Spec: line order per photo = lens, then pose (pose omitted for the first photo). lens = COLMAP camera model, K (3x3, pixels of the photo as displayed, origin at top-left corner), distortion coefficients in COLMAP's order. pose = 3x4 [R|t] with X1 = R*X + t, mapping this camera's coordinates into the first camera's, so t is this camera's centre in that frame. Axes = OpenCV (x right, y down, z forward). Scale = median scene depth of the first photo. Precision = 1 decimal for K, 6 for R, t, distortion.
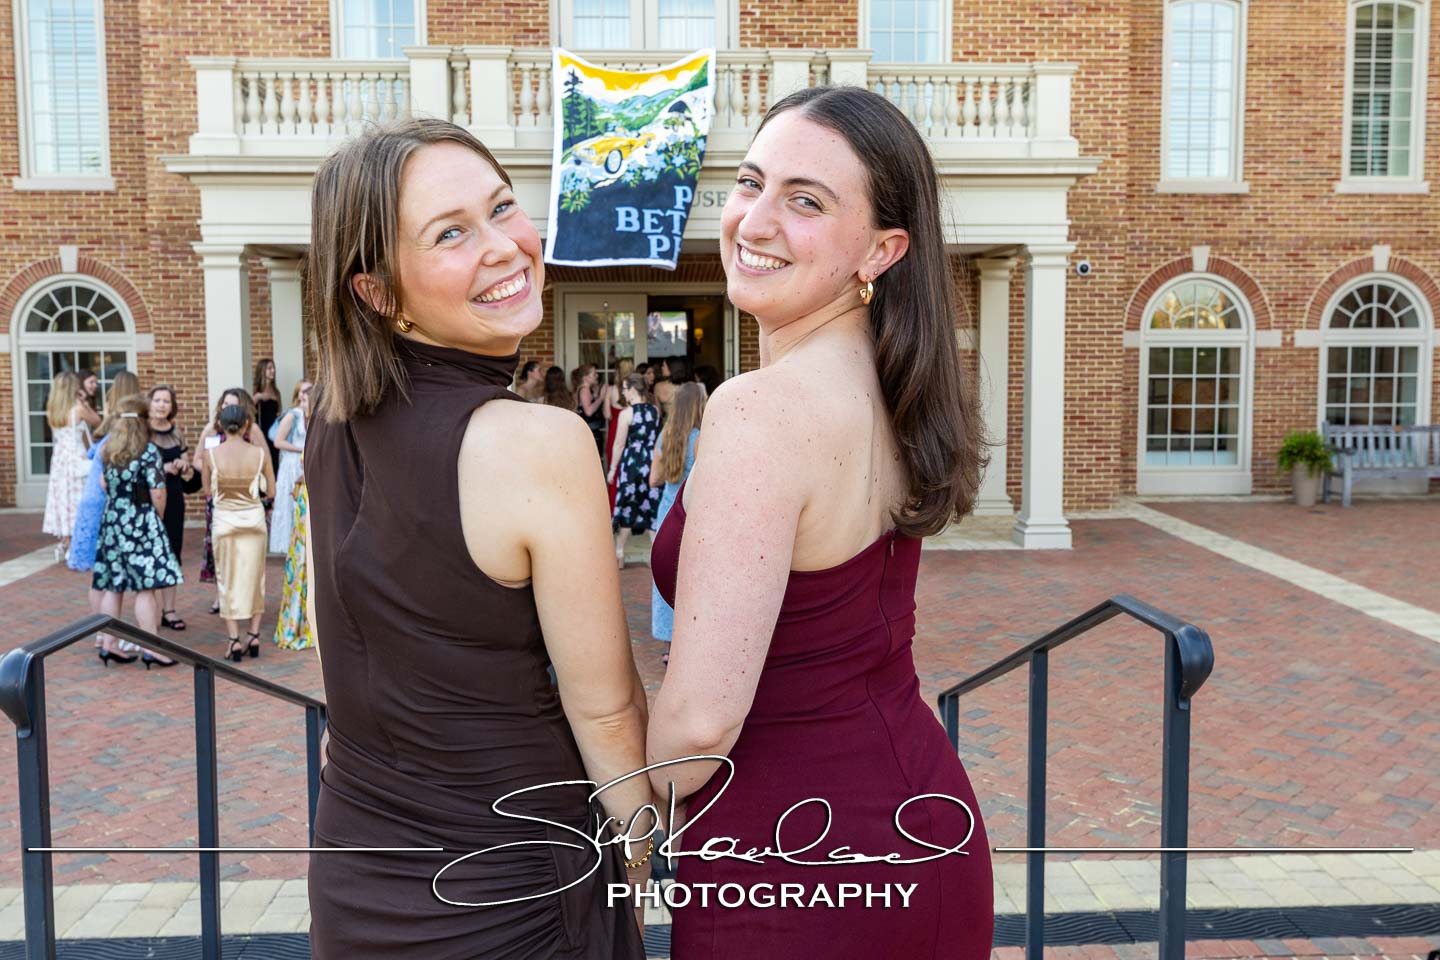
lens RADIAL K [[1488.1, 0, 720.0], [0, 1488.1, 480.0], [0, 0, 1]] dist [0.007932, 0.014330]
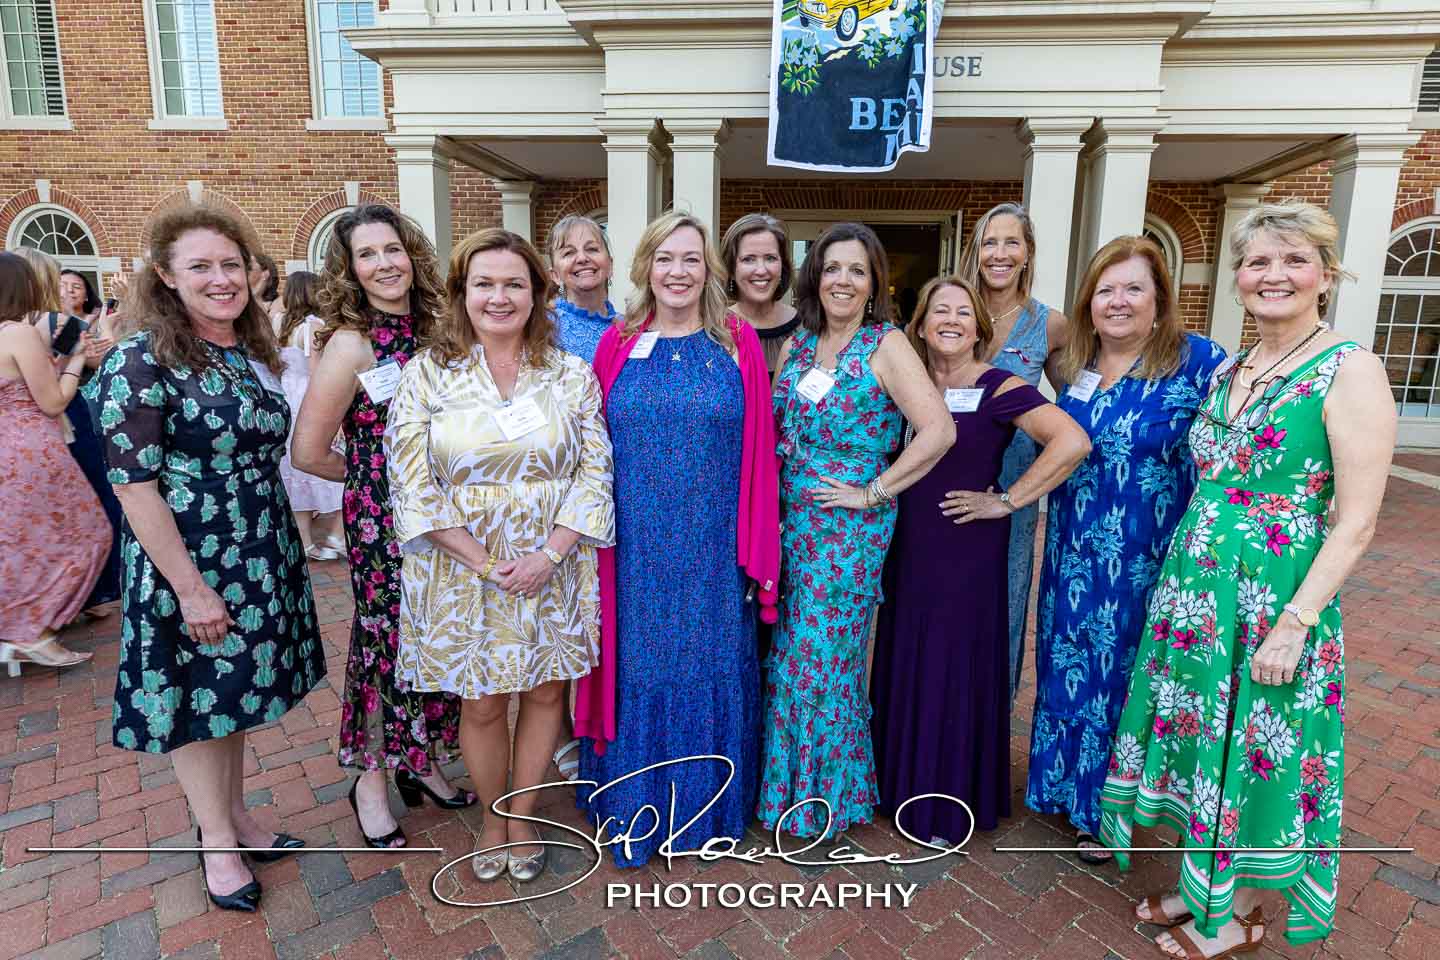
lens RADIAL K [[797.0, 0, 754.5], [0, 797.0, 475.8], [0, 0, 1]] dist [0.001039, 0.000707]
pose [[0.988918, 0.053194, -0.138609, -0.036111], [-0.041015, 0.995161, 0.089289, -0.000276], [0.142688, -0.082614, 0.986314, 0.425728]]
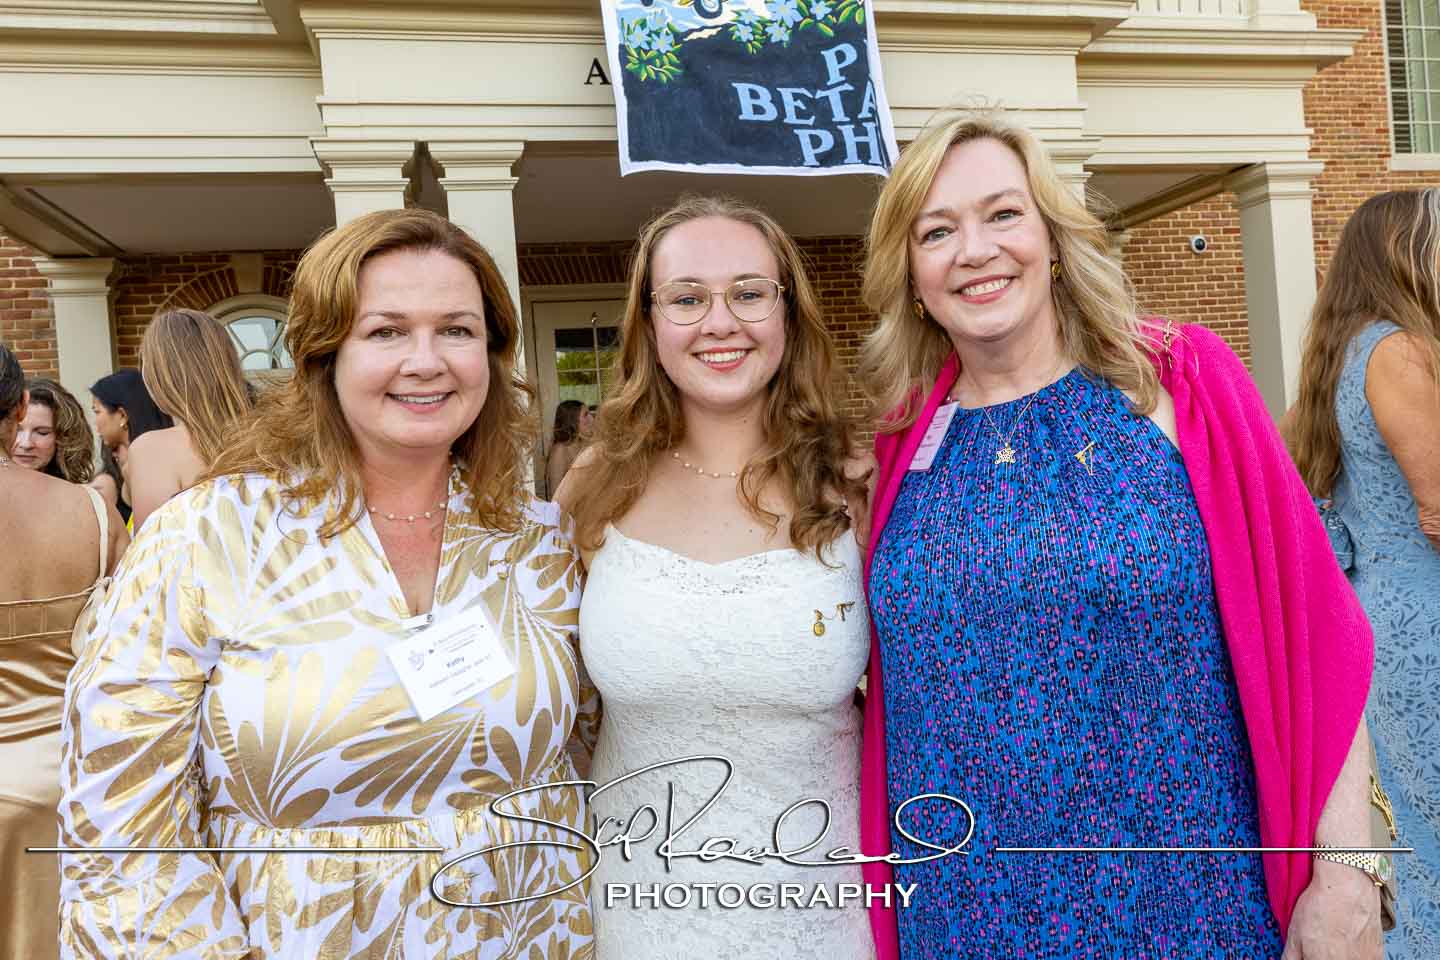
lens RADIAL K [[1103.4, 0, 724.0], [0, 1103.4, 455.9], [0, 0, 1]] dist [0.010799, 0.003528]
pose [[0.973461, -0.070941, 0.217578, -0.127885], [0.093281, 0.991176, -0.094172, 0.000037], [-0.208978, 0.111968, 0.971489, 0.473068]]
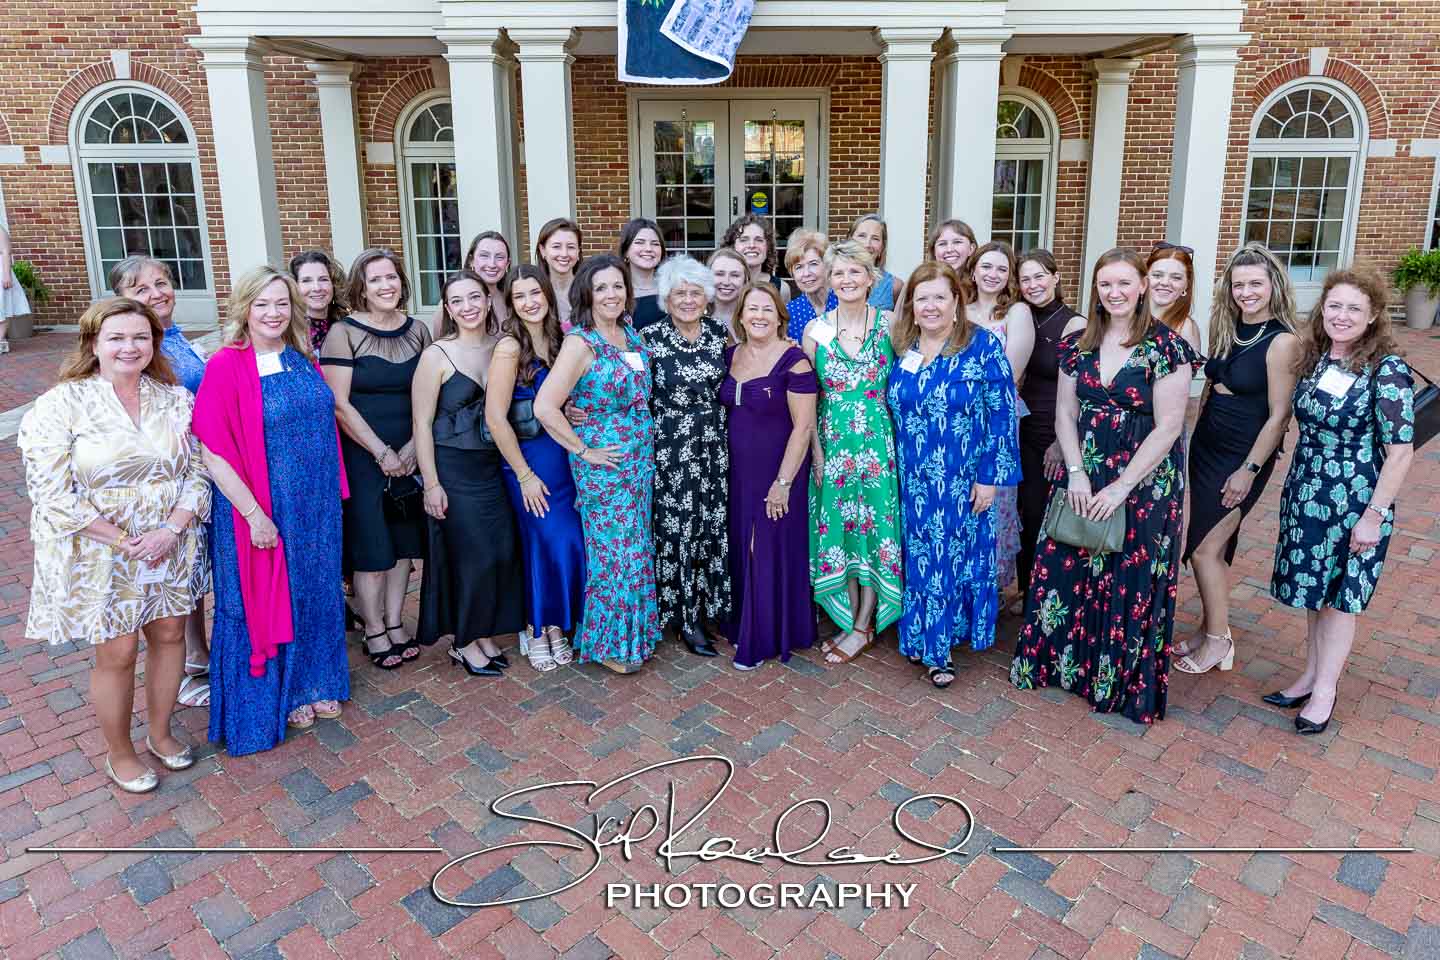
lens RADIAL K [[1014.9, 0, 745.6], [0, 1014.9, 381.6], [0, 0, 1]] dist [0.007719, 0.001186]
pose [[0.999757, 0.003901, -0.021709, -0.023292], [-0.000928, 0.990805, 0.135294, -0.036017], [0.022037, -0.135241, 0.990568, 0.338412]]
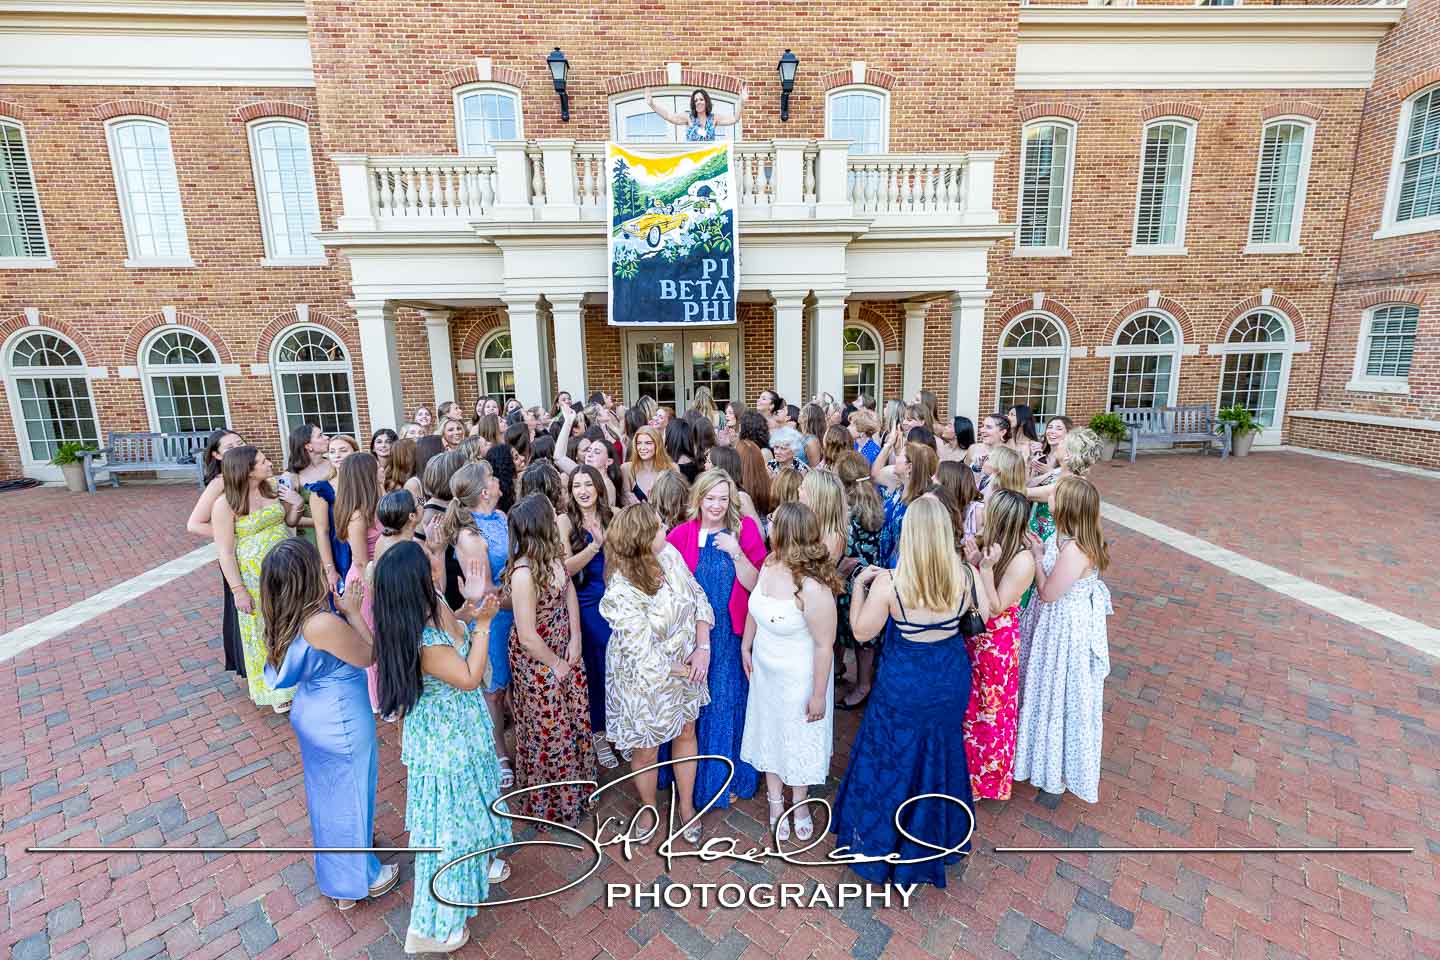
lens RADIAL K [[646.1, 0, 720.4], [0, 646.1, 471.8], [0, 0, 1]] dist [0.006078, 0.000106]
pose [[0.999803, -0.018140, 0.008065, -0.017876], [0.017225, 0.994646, 0.101893, -0.046688], [-0.009870, -0.101734, 0.994763, 0.321432]]
